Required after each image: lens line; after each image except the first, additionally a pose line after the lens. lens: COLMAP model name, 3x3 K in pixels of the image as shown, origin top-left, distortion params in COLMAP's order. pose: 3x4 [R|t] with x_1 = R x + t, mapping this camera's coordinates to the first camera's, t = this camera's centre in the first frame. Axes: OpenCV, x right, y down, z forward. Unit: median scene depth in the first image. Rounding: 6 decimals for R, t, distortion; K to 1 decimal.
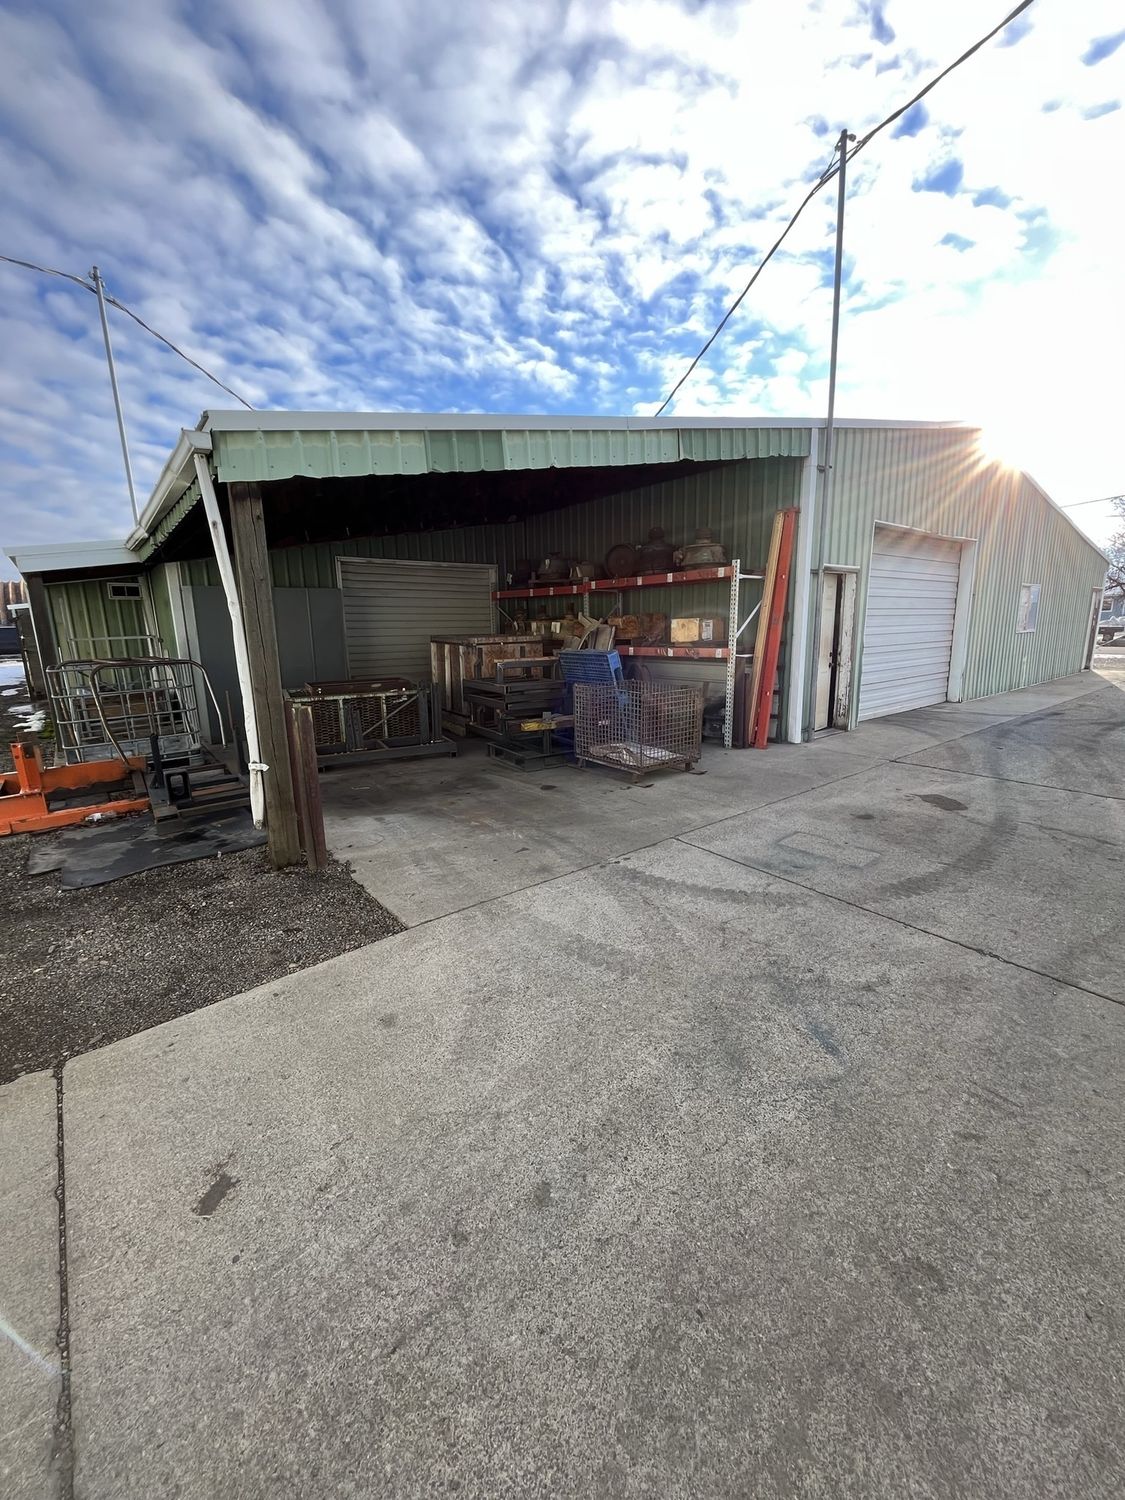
lens RADIAL K [[597.8, 0, 562.5], [0, 597.8, 750.0], [0, 0, 1]] dist [-0.000974, -0.000301]
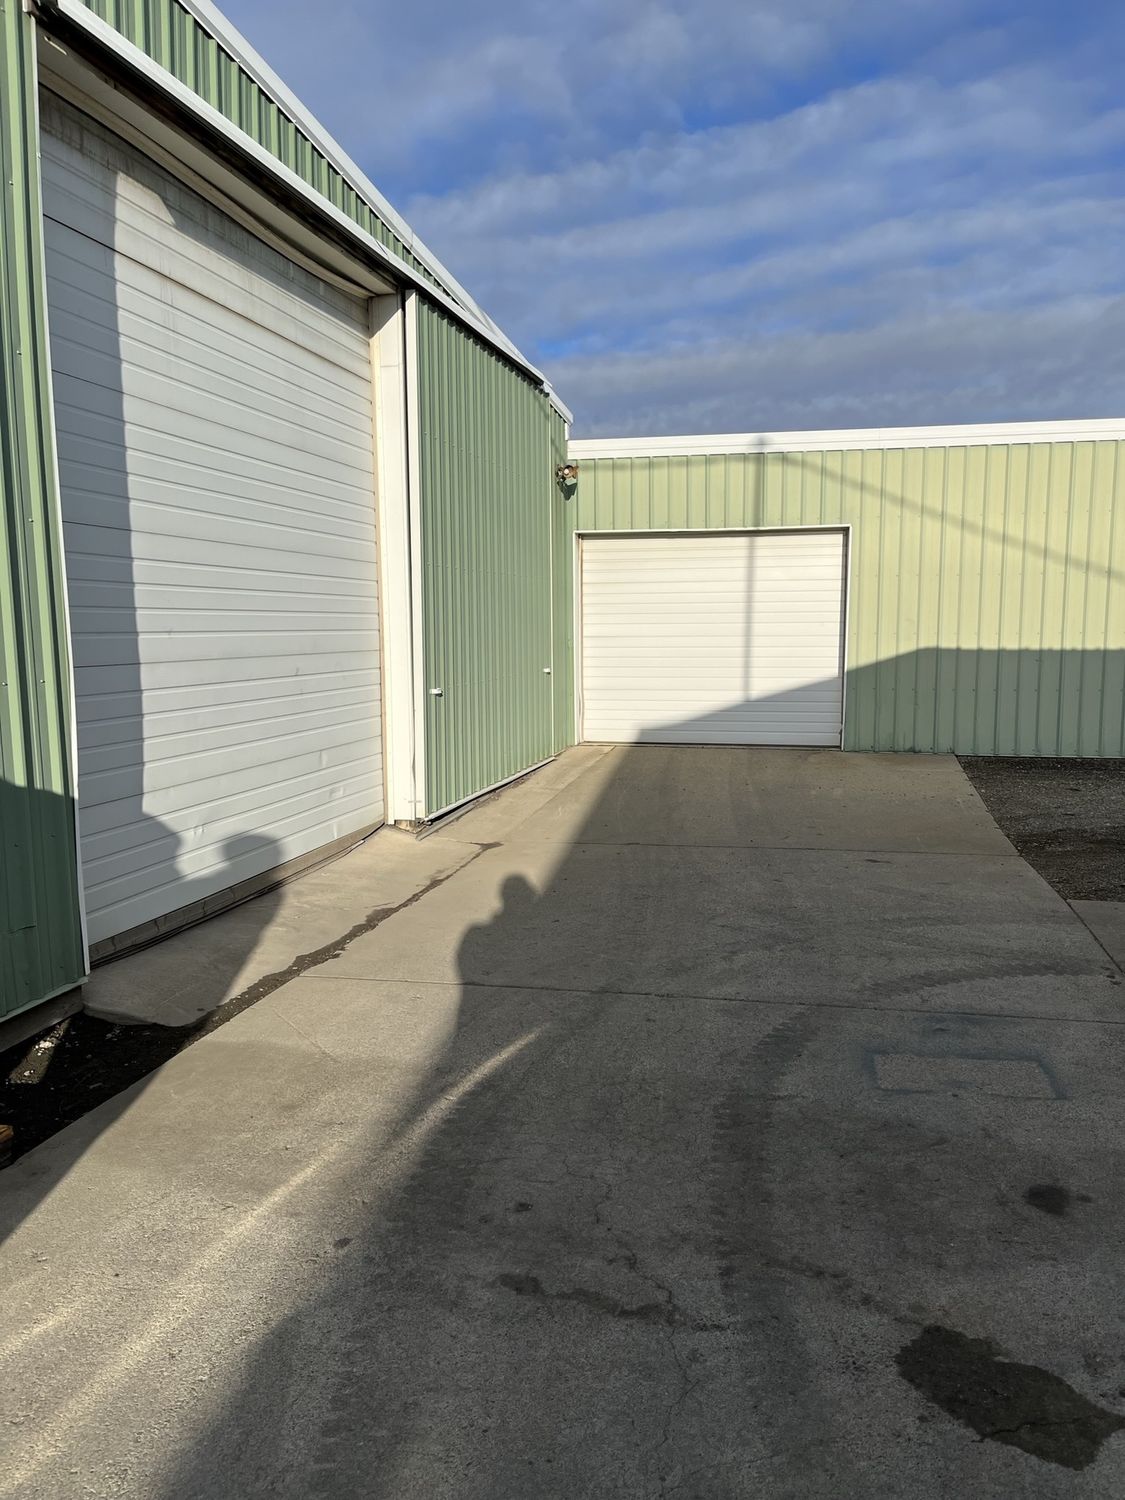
lens RADIAL K [[1139.0, 0, 562.5], [0, 1139.0, 750.0], [0, 0, 1]] dist [0.036049, -0.000092]
pose [[-0.788049, 0.095888, -0.608098, 1.436871], [-0.103922, 0.952897, 0.284934, -0.387535], [0.606777, 0.287737, -0.740965, 1.611336]]
